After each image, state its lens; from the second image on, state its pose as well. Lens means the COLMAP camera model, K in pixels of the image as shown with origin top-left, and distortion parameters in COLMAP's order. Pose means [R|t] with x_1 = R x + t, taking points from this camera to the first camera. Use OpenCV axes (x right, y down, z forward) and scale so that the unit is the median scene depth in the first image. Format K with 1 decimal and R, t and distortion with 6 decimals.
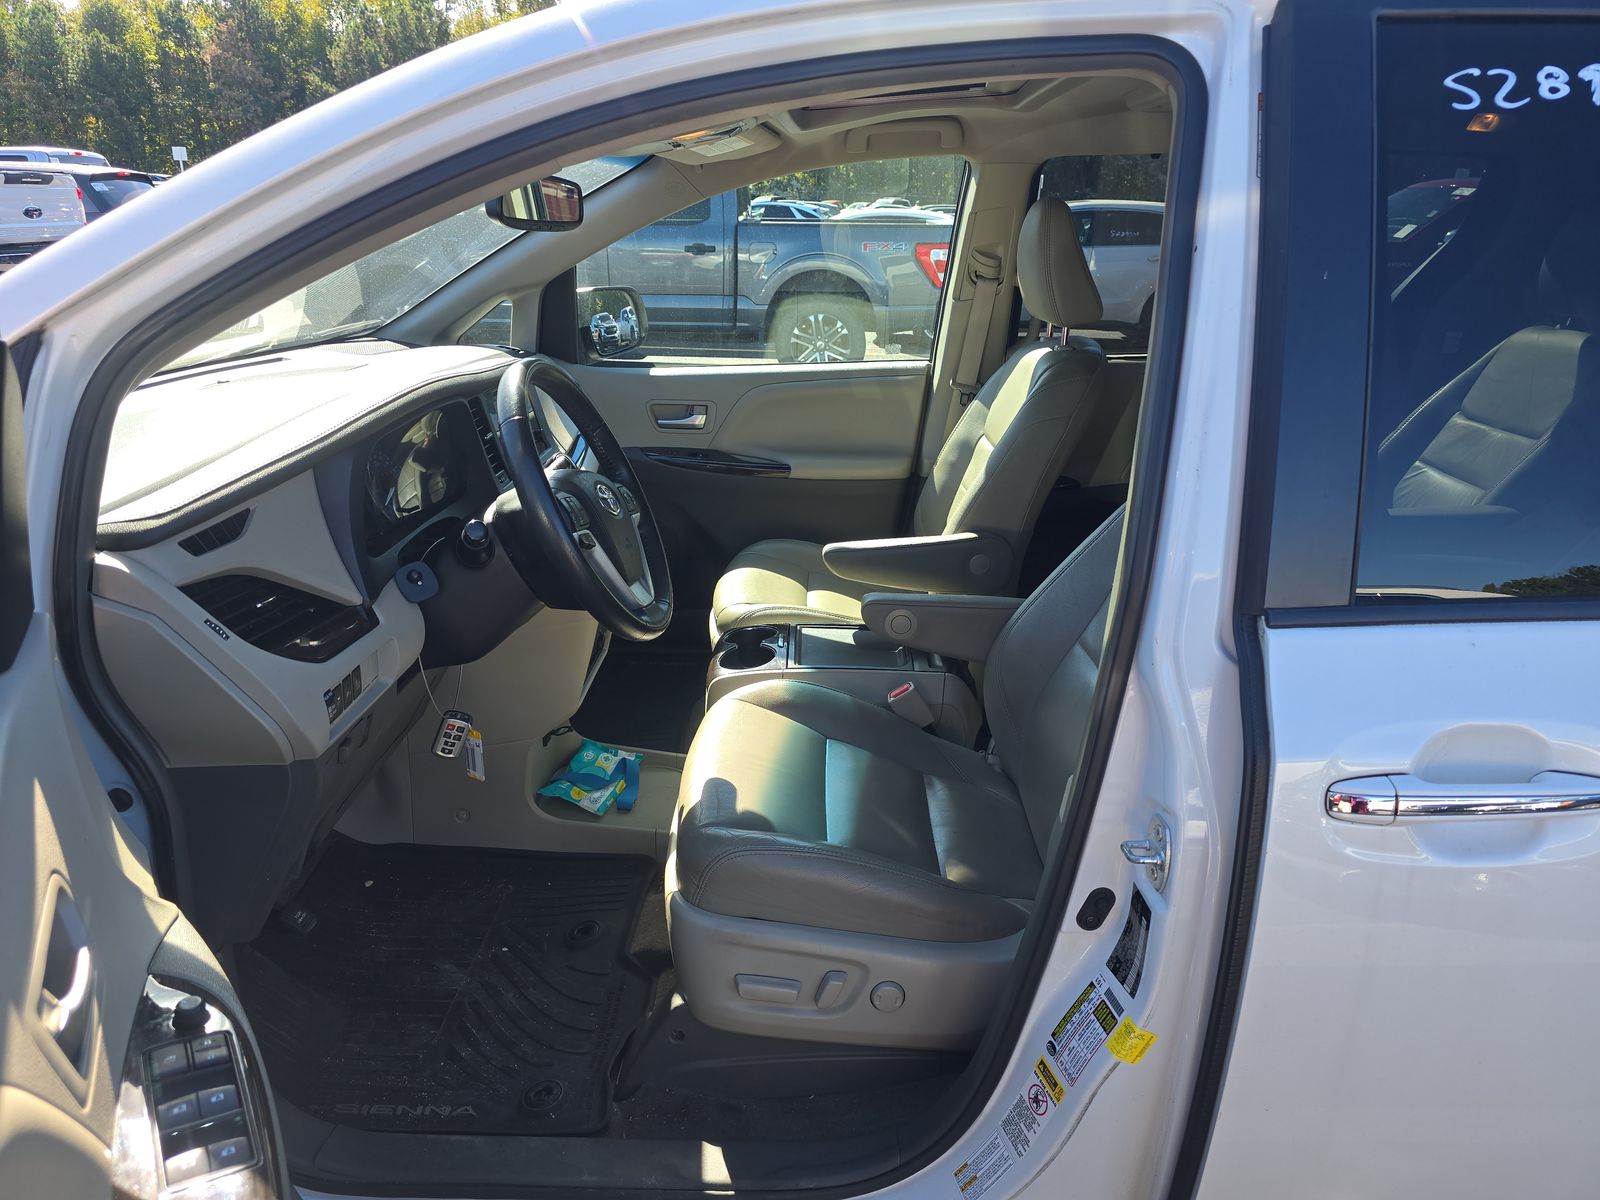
lens RADIAL K [[1095.5, 0, 801.1], [0, 1095.5, 616.8], [0, 0, 1]] dist [0.036428, -0.028374]
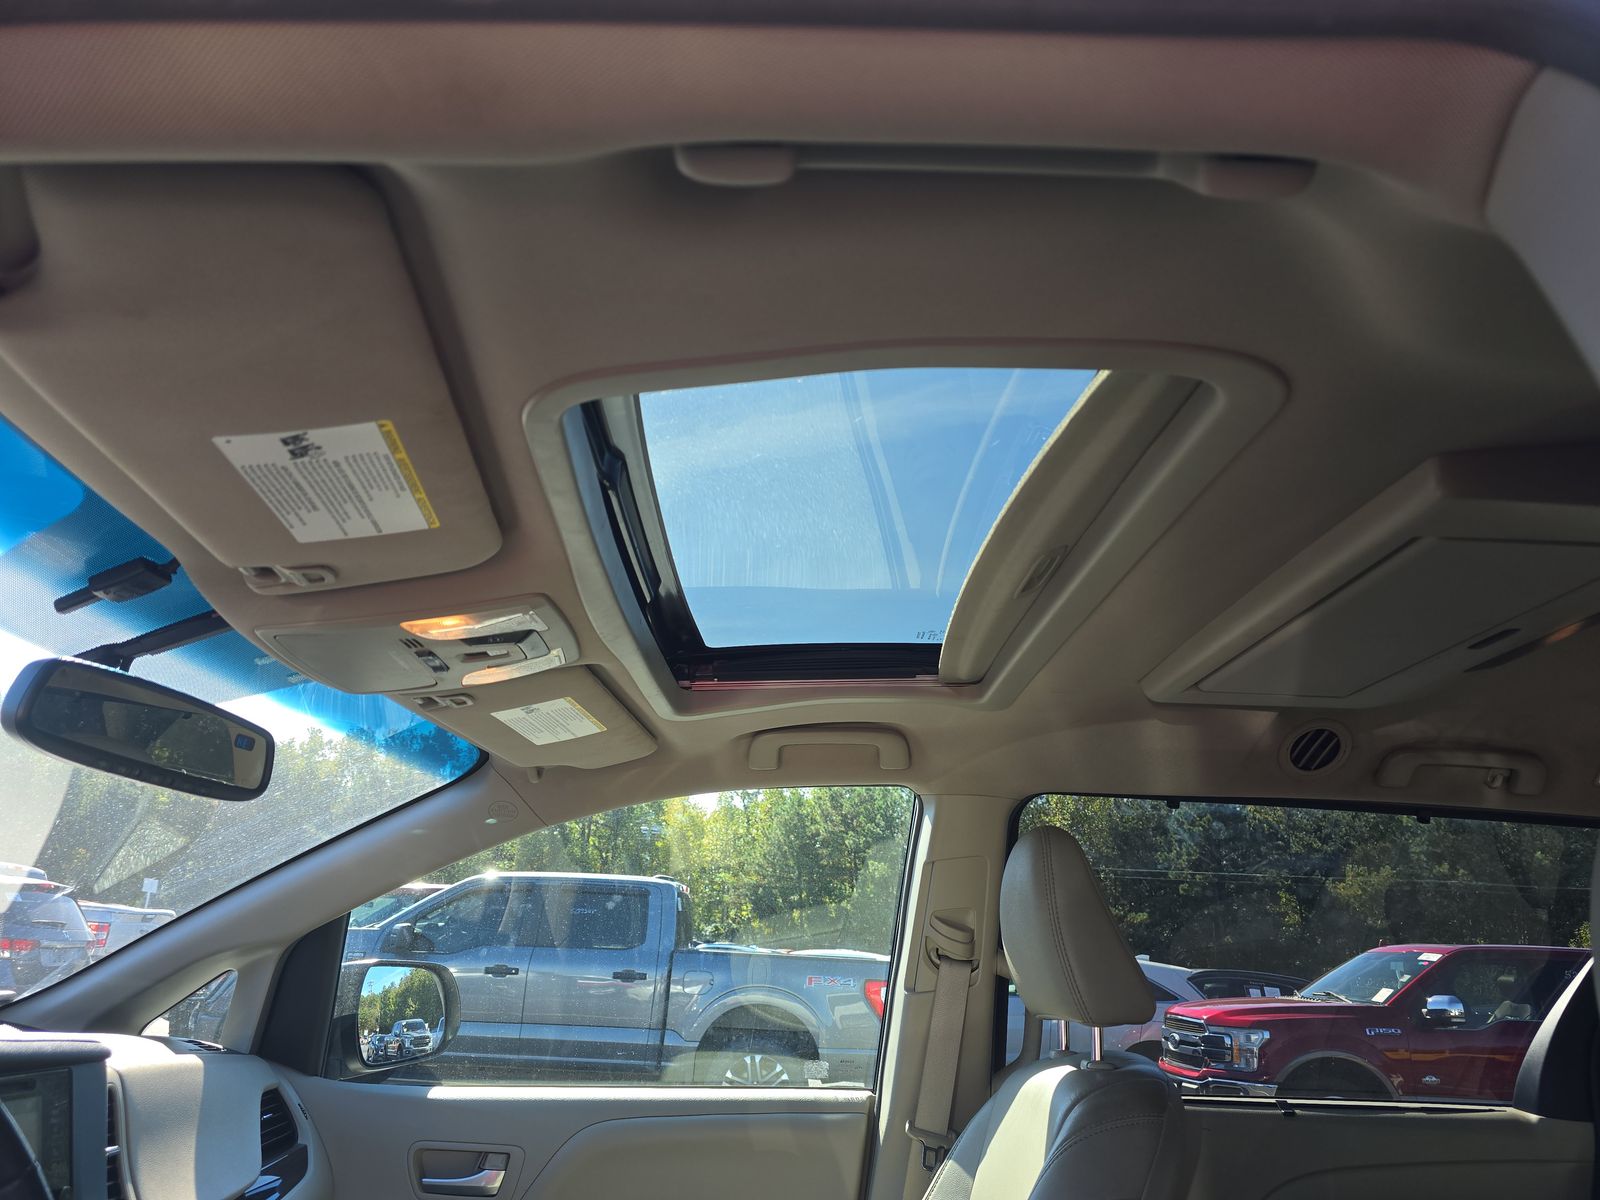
lens RADIAL K [[1095.5, 0, 801.1], [0, 1095.5, 616.8], [0, 0, 1]] dist [0.036428, -0.028374]
pose [[0.998377, 0.051233, 0.024870, 0.045595], [-0.025363, 0.790988, -0.611305, -0.058165], [-0.050991, 0.609683, 0.791004, 0.327931]]
